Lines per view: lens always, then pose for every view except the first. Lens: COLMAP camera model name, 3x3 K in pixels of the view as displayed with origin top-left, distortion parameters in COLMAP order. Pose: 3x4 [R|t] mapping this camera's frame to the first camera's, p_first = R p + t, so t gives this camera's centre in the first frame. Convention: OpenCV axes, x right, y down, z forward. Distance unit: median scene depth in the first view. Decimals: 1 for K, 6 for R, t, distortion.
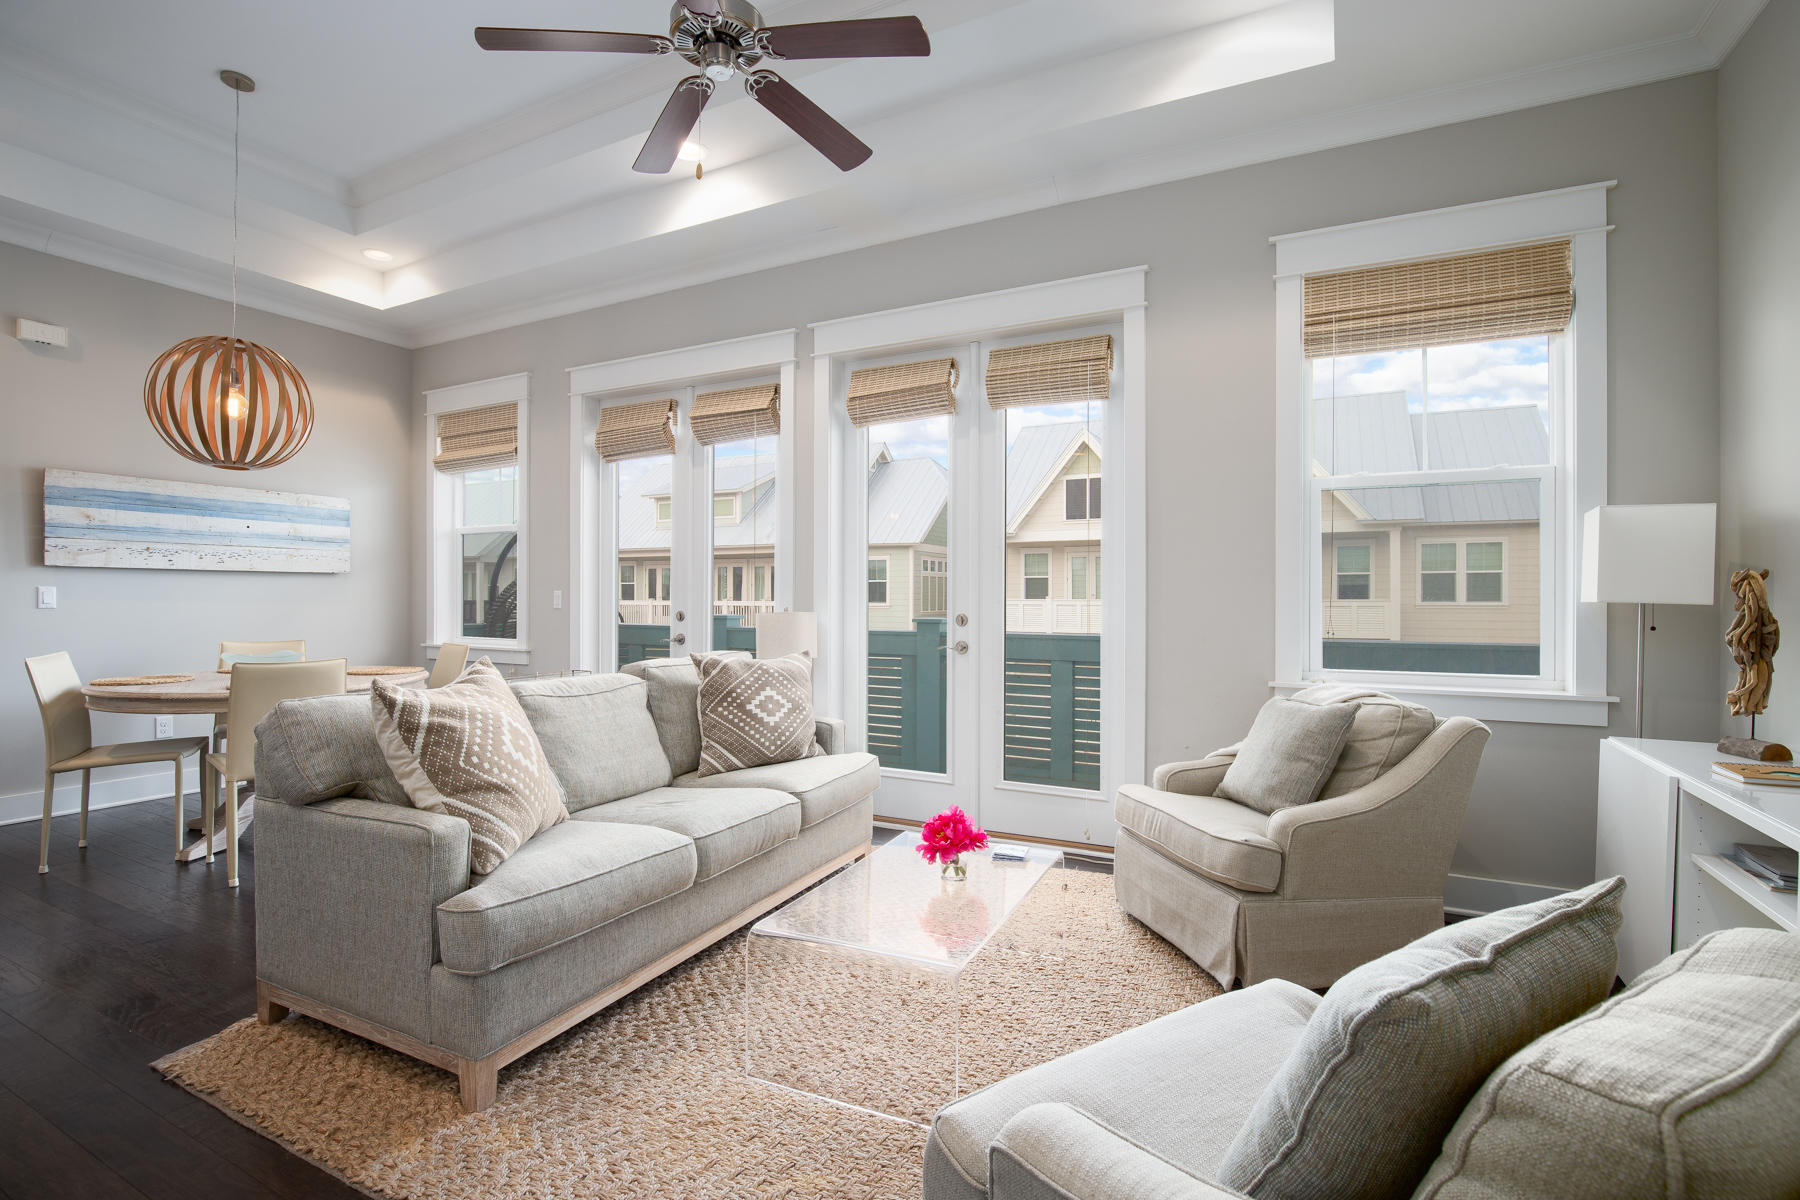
lens RADIAL K [[799.8, 0, 923.6], [0, 799.8, 597.6], [0, 0, 1]] dist [-0.014260, -0.000197]
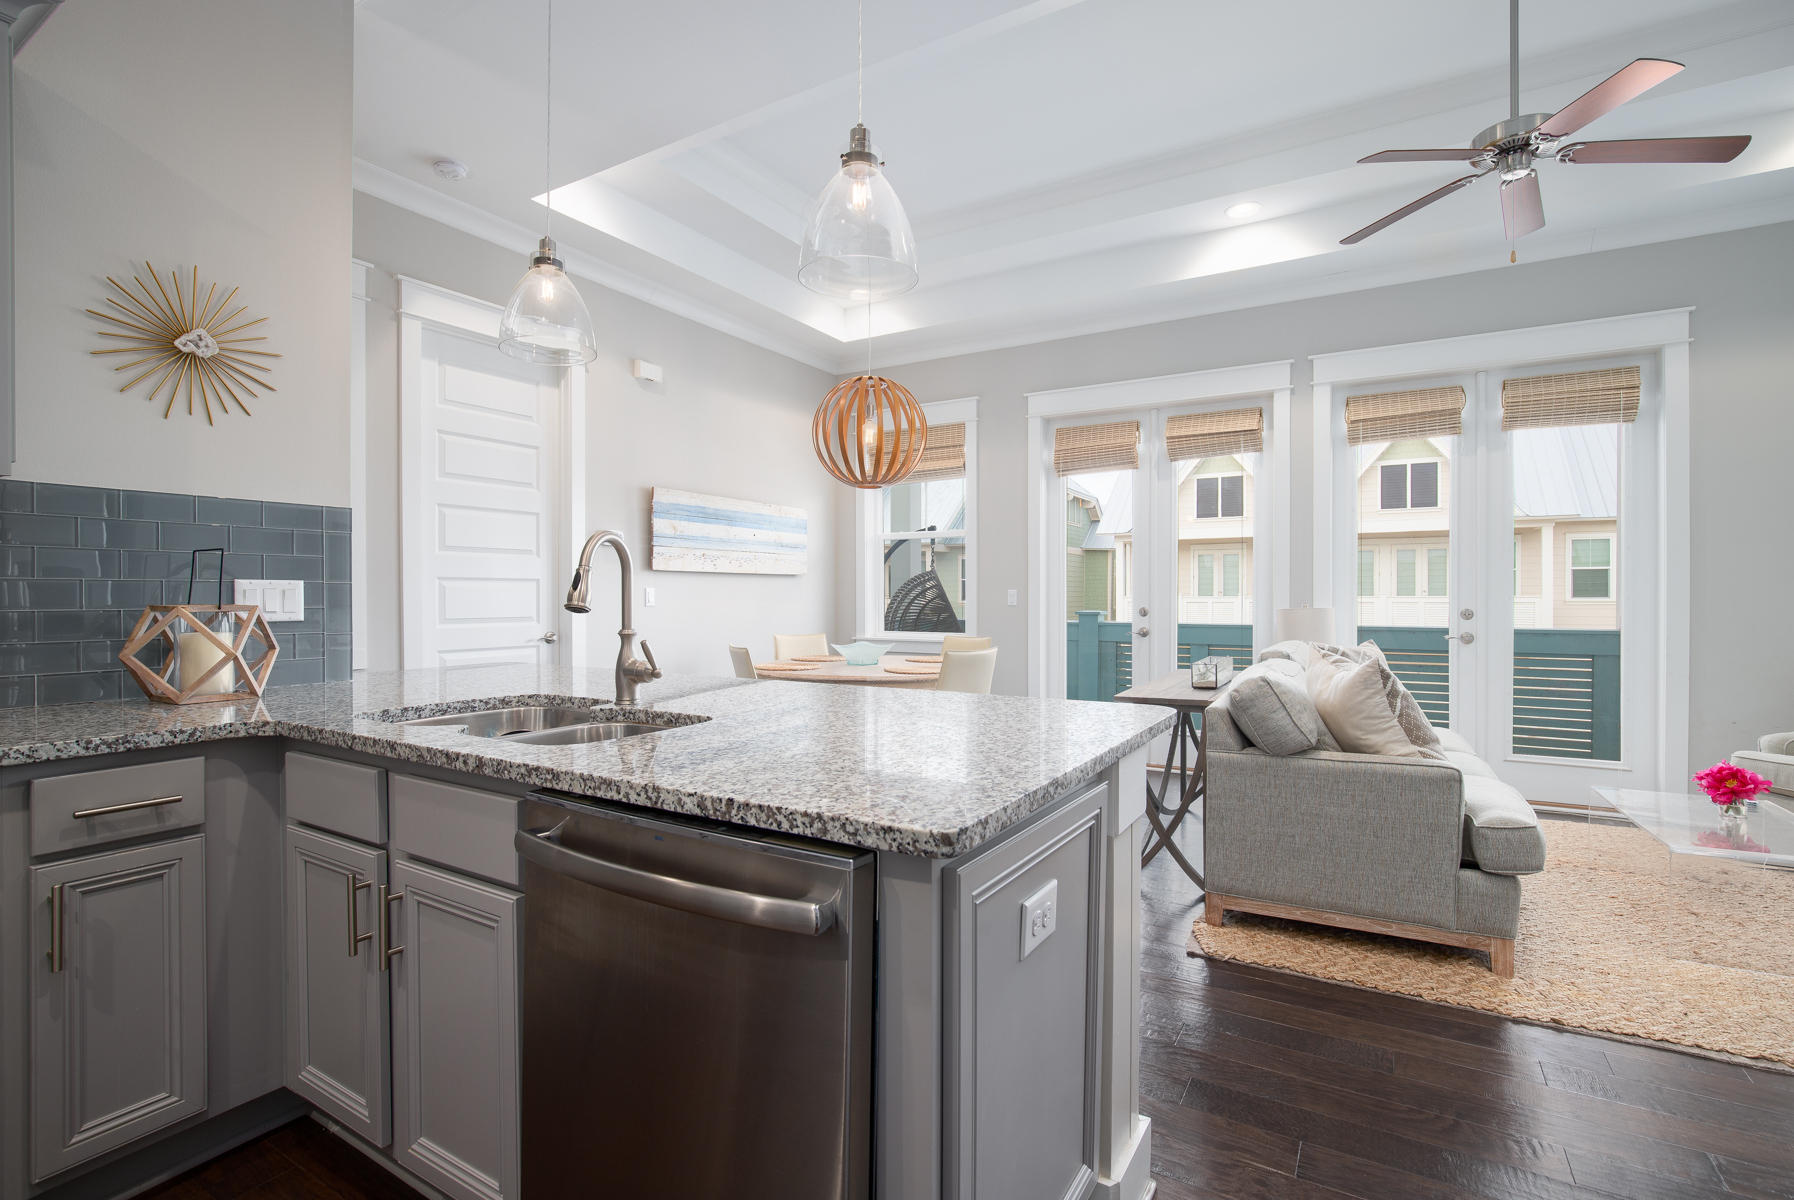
lens RADIAL K [[793.4, 0, 967.6], [0, 793.4, 596.7], [0, 0, 1]] dist [-0.002751, -0.000470]
pose [[0.999062, -0.003107, -0.043182, -0.564100], [0.003191, 0.999993, 0.001866, -0.001713], [0.043176, -0.002002, 0.999065, -0.150814]]
